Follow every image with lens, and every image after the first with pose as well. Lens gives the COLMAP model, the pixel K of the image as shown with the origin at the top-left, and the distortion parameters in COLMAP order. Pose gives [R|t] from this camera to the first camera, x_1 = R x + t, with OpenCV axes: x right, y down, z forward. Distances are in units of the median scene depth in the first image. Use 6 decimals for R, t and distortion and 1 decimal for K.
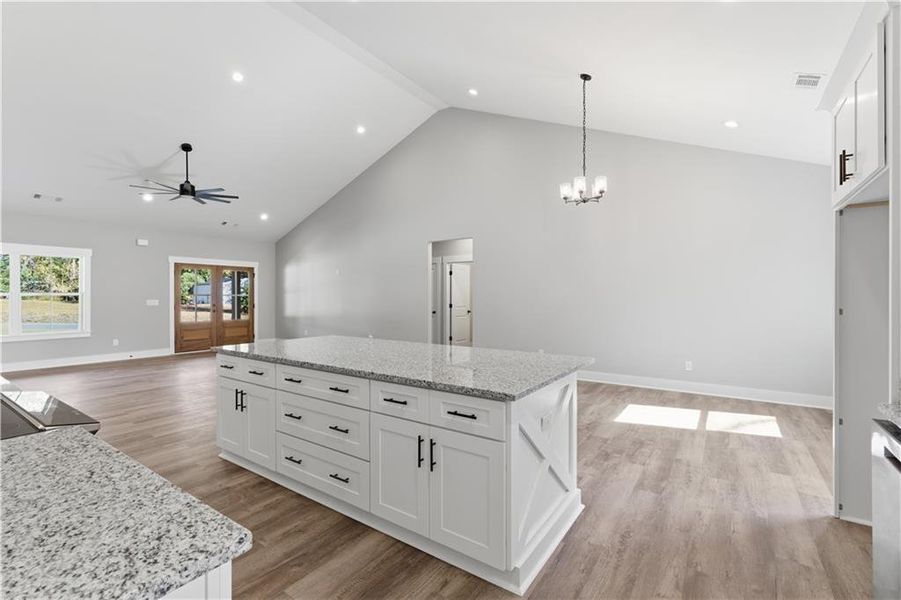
lens RADIAL K [[404.4, 0, 451.4], [0, 404.4, 295.2], [0, 0, 1]] dist [-0.001859, 0.000054]
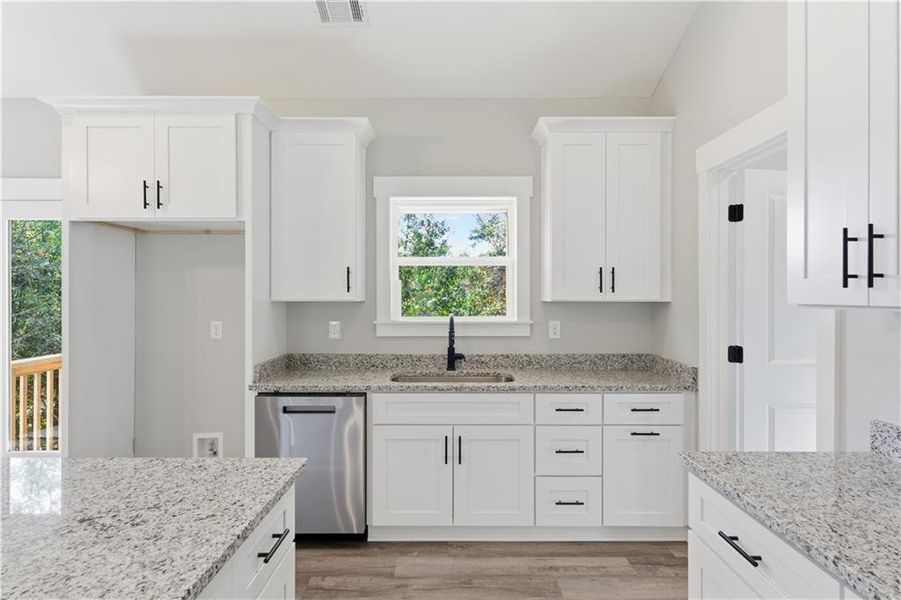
lens RADIAL K [[494.5, 0, 450.5], [0, 494.5, 300.0], [0, 0, 1]] dist [0.003072, -0.000567]
pose [[-0.571593, -0.009016, 0.820488, -0.562628], [-0.002896, 0.999956, 0.008970, -0.038621], [-0.820532, 0.002751, -0.571594, 1.010915]]
